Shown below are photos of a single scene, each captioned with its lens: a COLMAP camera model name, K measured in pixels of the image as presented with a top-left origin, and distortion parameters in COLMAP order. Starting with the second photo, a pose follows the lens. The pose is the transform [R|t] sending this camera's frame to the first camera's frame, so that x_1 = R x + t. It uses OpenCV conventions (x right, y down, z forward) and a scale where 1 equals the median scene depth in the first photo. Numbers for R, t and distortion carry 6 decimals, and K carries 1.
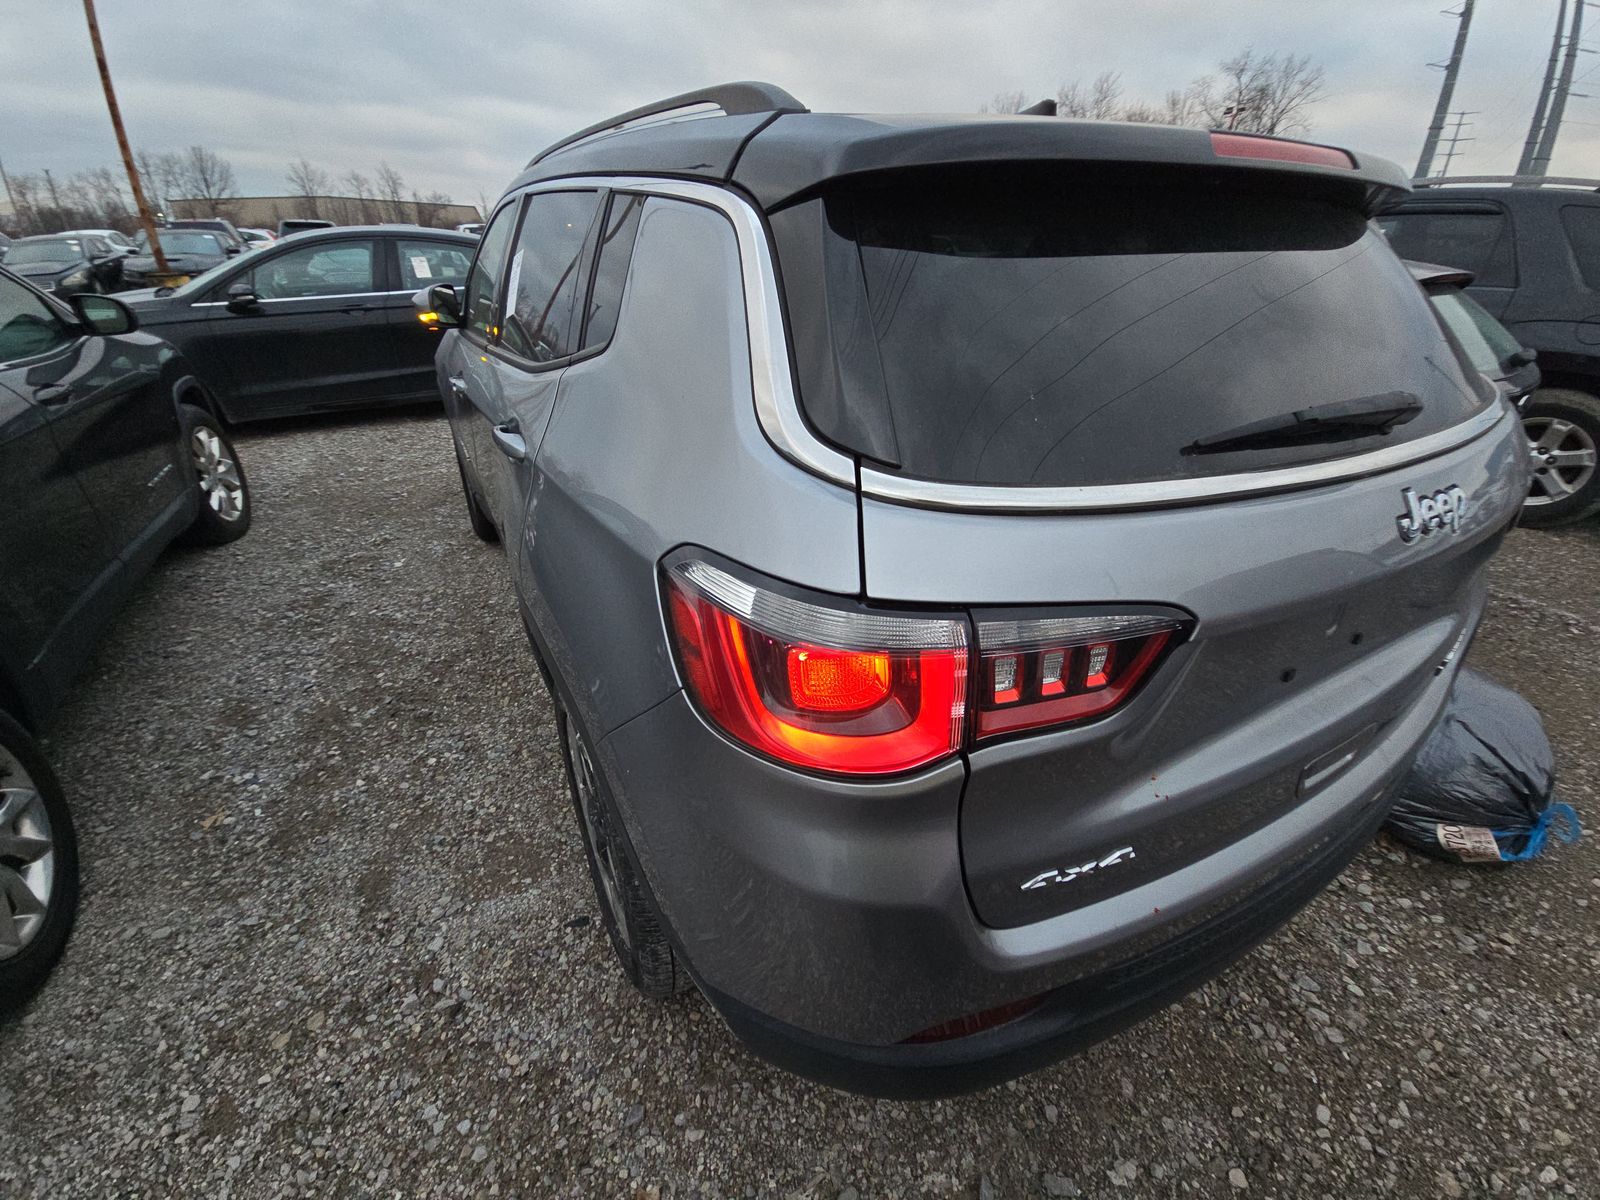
lens RADIAL K [[639.3, 0, 774.2], [0, 639.3, 597.9], [0, 0, 1]] dist [0.037580, -0.024529]
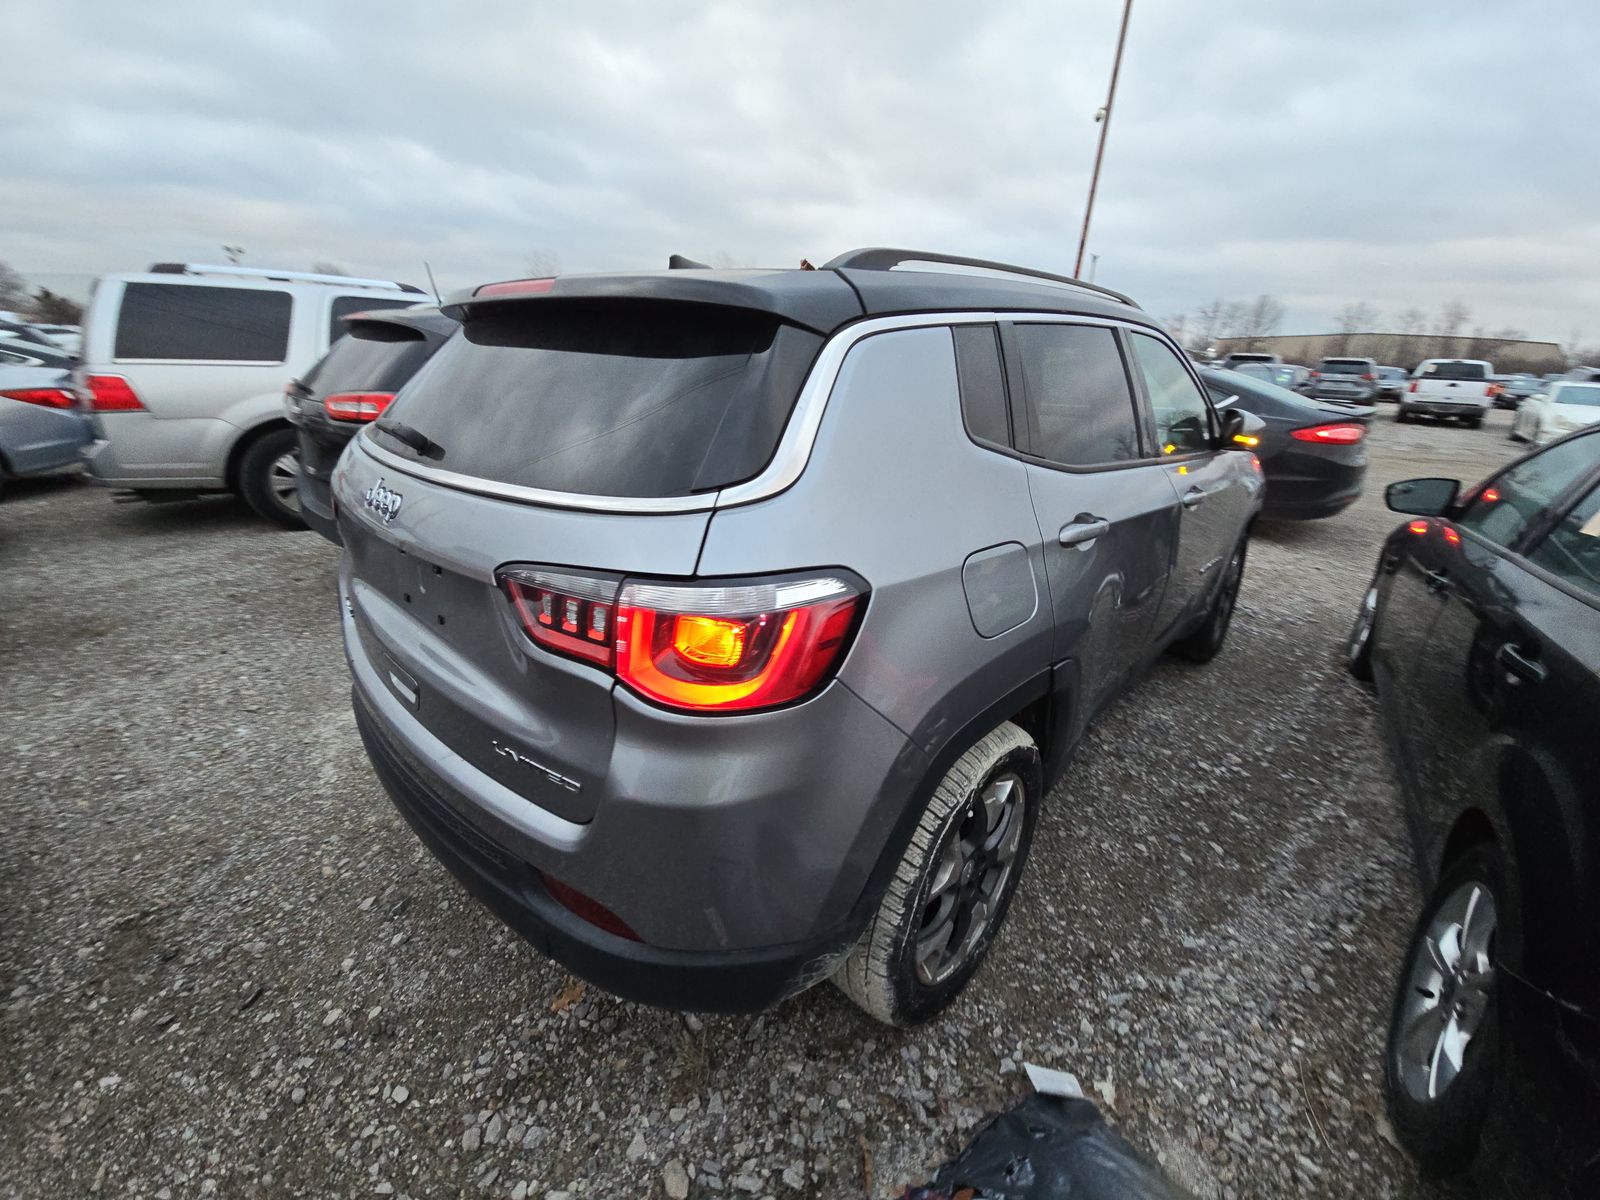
lens RADIAL K [[639.3, 0, 774.2], [0, 639.3, 597.9], [0, 0, 1]] dist [0.037580, -0.024529]
pose [[0.310491, 0.329009, -0.891823, 1.636403], [-0.476097, 0.865861, 0.153677, -0.351866], [0.822756, 0.376879, 0.425482, 0.699786]]
